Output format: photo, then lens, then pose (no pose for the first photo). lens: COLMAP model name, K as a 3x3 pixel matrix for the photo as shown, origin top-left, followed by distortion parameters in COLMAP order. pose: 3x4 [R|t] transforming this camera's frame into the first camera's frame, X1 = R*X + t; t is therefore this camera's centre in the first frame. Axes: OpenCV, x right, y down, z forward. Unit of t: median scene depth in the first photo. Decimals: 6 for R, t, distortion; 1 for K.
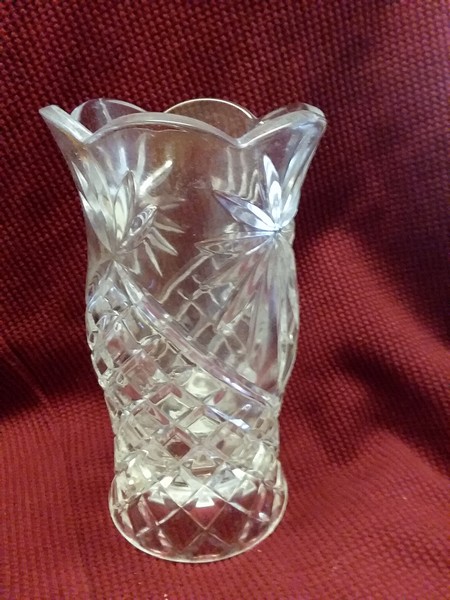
lens RADIAL K [[531.6, 0, 247.5], [0, 531.6, 291.0], [0, 0, 1]] dist [0.091321, -0.169146]
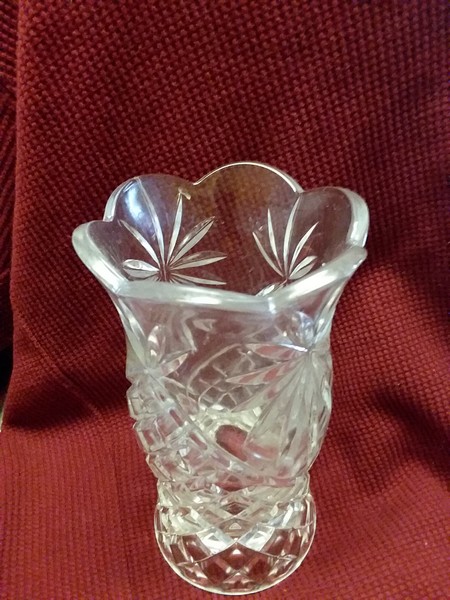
lens RADIAL K [[531.6, 0, 247.5], [0, 531.6, 291.0], [0, 0, 1]] dist [0.091321, -0.169146]
pose [[0.994203, 0.043237, -0.098444, 0.024248], [-0.020611, 0.975243, 0.220175, -0.322576], [0.105527, -0.216870, 0.970480, 0.039095]]
